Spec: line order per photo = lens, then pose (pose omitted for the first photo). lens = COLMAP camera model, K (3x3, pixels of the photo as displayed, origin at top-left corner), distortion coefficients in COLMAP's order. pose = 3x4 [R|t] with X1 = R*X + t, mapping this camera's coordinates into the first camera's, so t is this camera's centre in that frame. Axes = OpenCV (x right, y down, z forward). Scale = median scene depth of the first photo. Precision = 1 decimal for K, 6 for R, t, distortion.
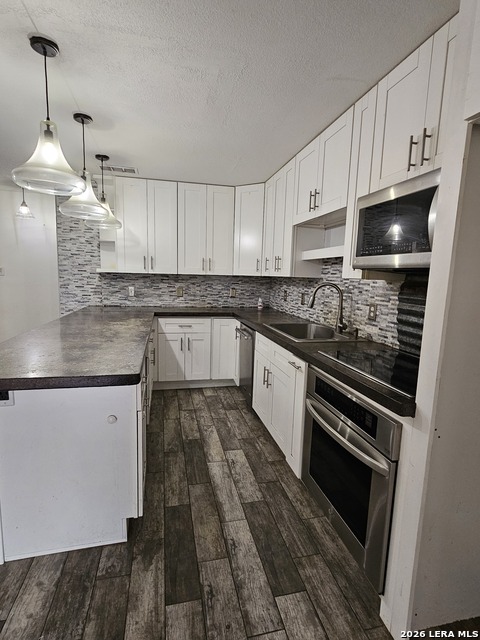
lens RADIAL K [[331.6, 0, 239.3], [0, 331.6, 321.9], [0, 0, 1]] dist [-0.001236, 0.002132]
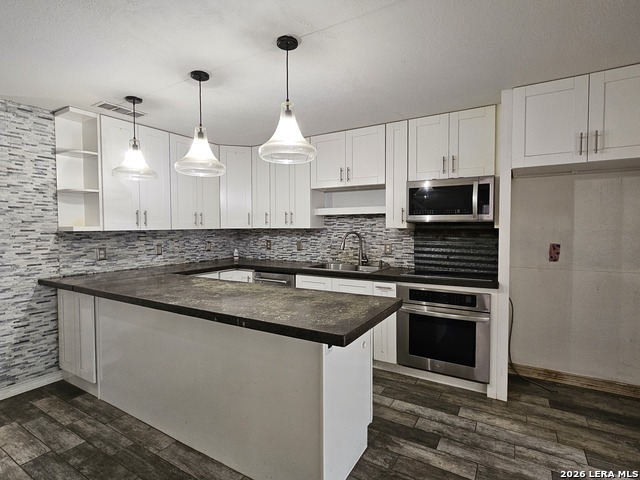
lens RADIAL K [[331.6, 0, 323.9], [0, 331.6, 238.8], [0, 0, 1]] dist [-0.001236, 0.002132]
pose [[0.692216, -0.059761, 0.719212, -0.558436], [0.125678, 0.991320, -0.038589, -0.032274], [-0.710663, 0.117101, 0.693719, 0.073544]]
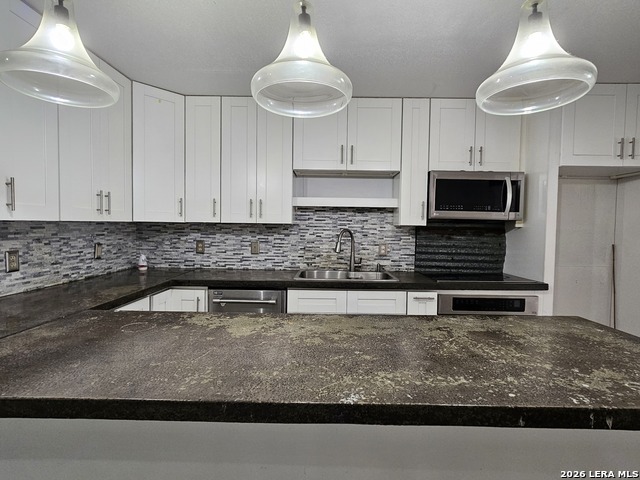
lens RADIAL K [[331.6, 0, 323.7], [0, 331.6, 239.4], [0, 0, 1]] dist [-0.001236, 0.002132]
pose [[0.229876, -0.066764, 0.970927, -0.556631], [0.128984, 0.990934, 0.037601, -0.090096], [-0.964635, 0.116591, 0.236403, 0.545760]]
